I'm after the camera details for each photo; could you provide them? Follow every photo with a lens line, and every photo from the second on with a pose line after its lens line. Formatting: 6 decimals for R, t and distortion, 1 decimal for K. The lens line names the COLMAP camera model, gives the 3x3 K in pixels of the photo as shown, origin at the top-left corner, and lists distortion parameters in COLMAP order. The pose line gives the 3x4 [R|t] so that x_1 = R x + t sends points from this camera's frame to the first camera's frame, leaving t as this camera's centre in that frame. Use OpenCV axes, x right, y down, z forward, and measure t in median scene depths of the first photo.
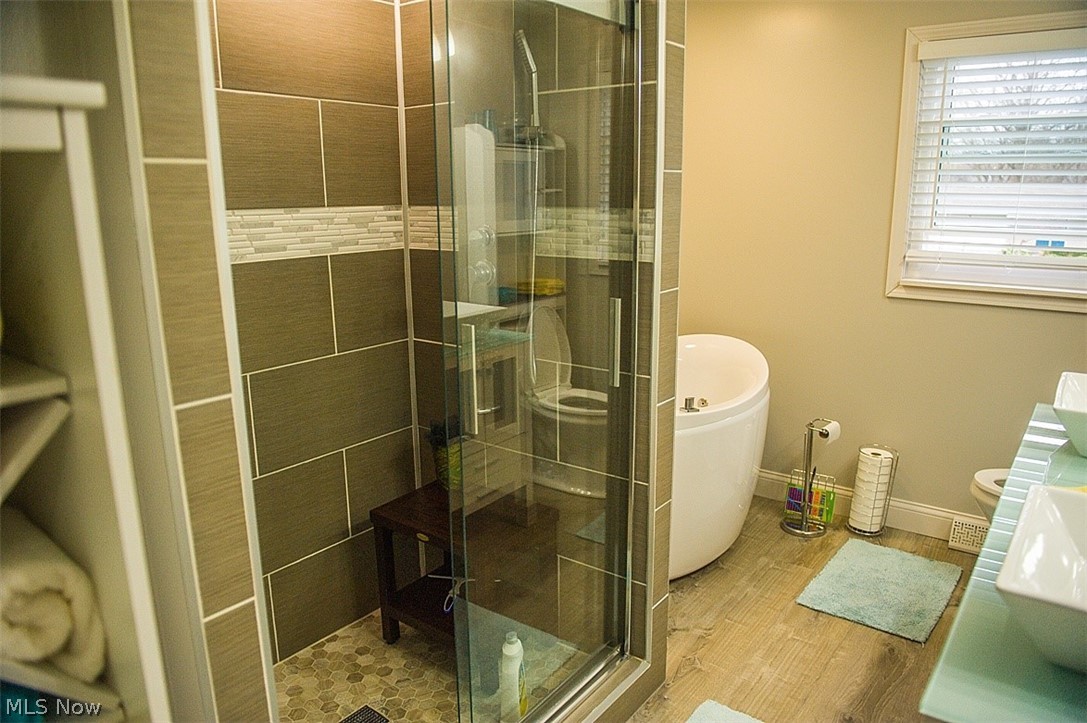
lens RADIAL K [[753.6, 0, 544.7], [0, 753.6, 365.9], [0, 0, 1]] dist [-0.041219, -0.006071]
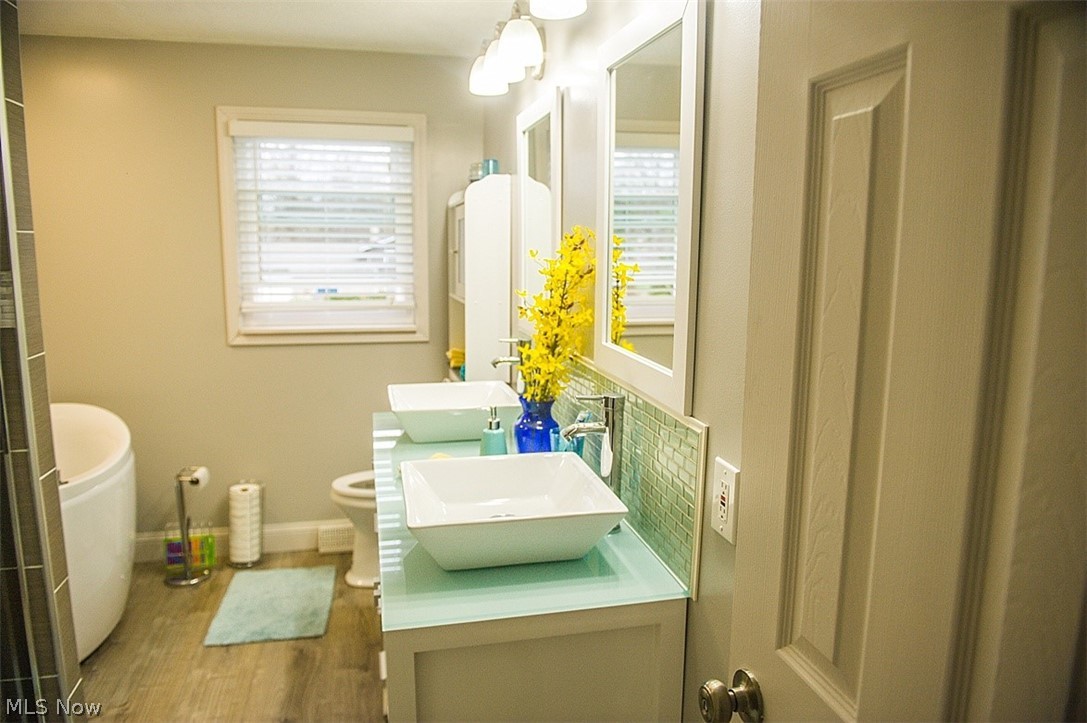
lens RADIAL K [[753.6, 0, 543.3], [0, 753.6, 361.1], [0, 0, 1]] dist [-0.041219, -0.006071]
pose [[0.640509, -0.105409, 0.760682, -0.085950], [0.165140, 0.986267, -0.002382, 0.008560], [-0.749985, 0.127145, 0.649120, -0.053446]]
